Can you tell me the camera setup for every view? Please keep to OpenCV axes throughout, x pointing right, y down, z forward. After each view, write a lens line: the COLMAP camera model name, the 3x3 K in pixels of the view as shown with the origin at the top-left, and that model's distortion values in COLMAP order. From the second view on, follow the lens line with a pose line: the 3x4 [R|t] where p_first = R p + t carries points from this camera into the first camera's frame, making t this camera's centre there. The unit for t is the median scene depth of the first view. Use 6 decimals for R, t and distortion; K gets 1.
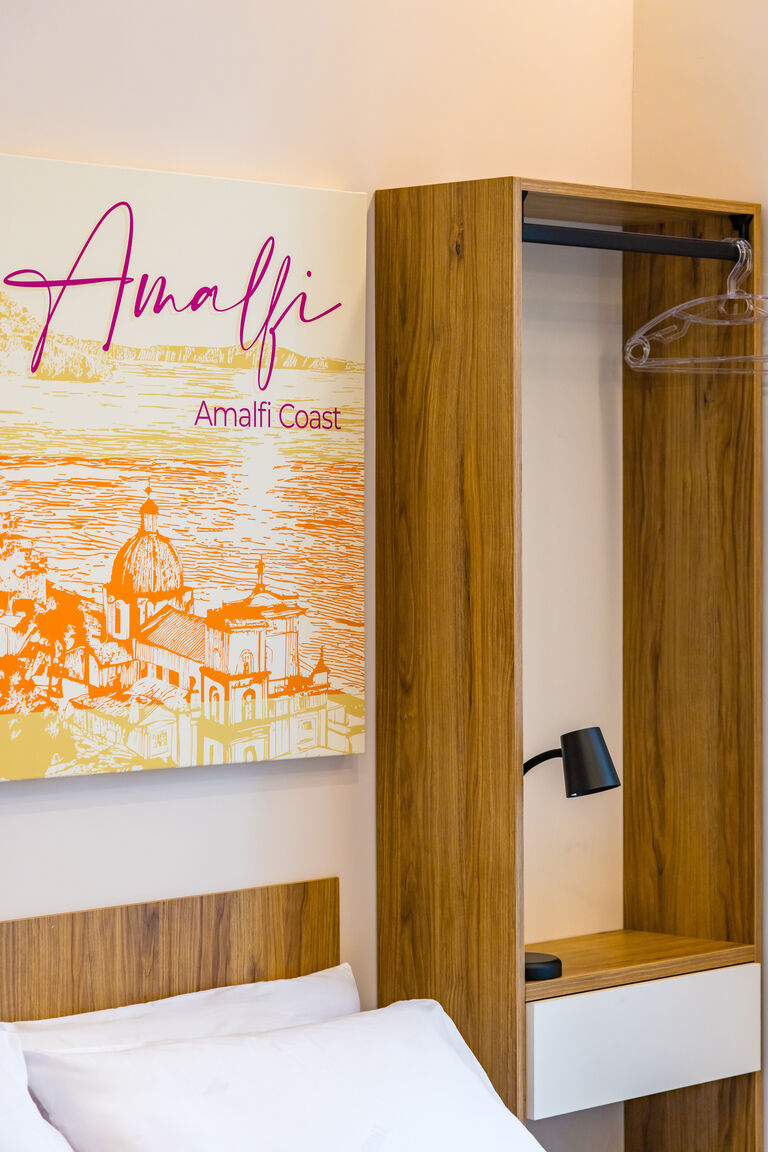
lens RADIAL K [[3033.3, 0, 340.3], [0, 3033.3, 592.9], [0, 0, 1]] dist [0.112379, 0.000000]
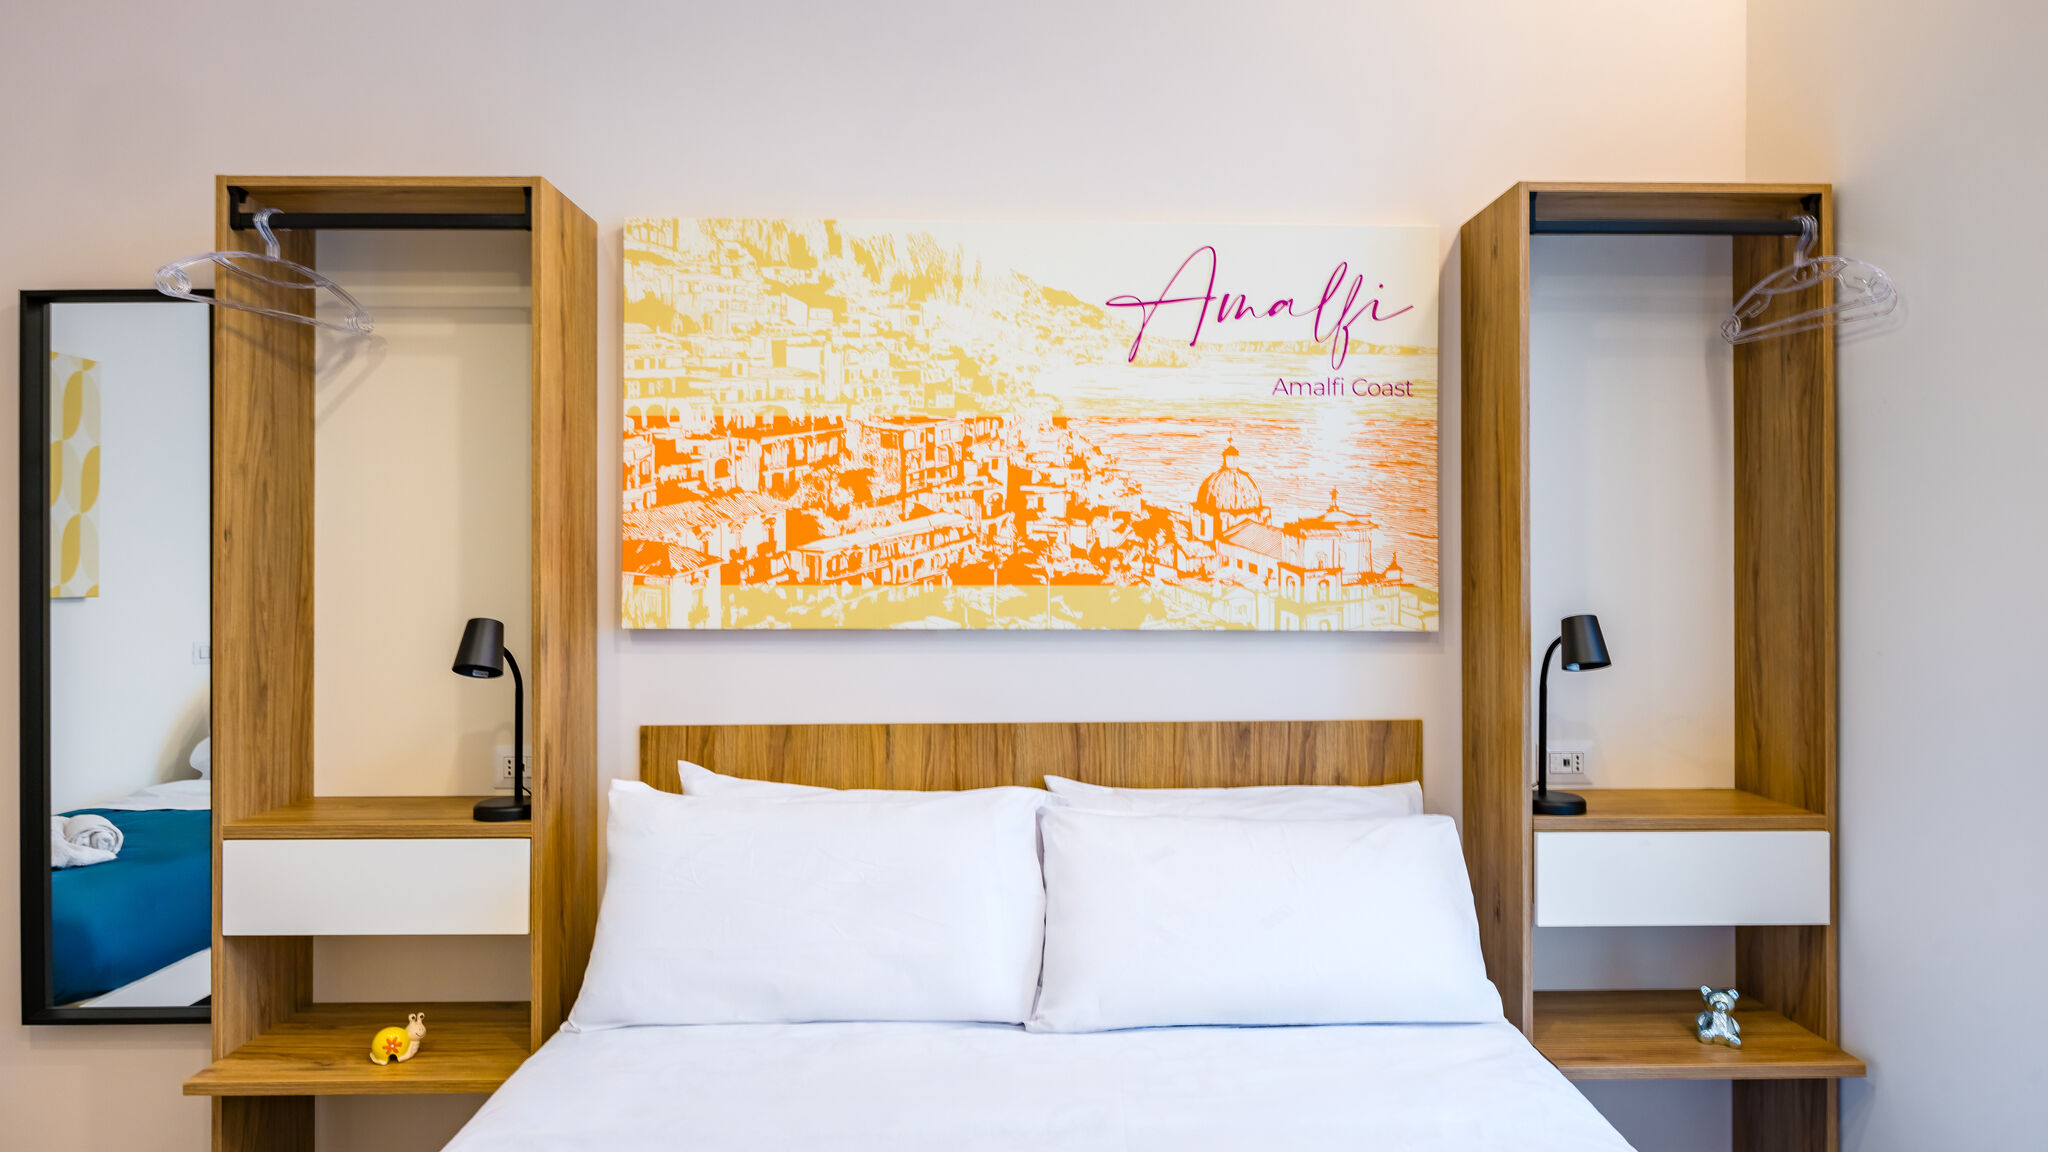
lens RADIAL K [[1129.3, 0, 1030.8], [0, 1129.3, 565.2], [0, 0, 1]] dist [0.004470, 0.003098]
pose [[0.721768, 0.002657, -0.692130, 0.236463], [-0.023197, 0.999524, -0.020353, 0.038754], [0.691746, 0.030746, 0.721486, 0.516711]]
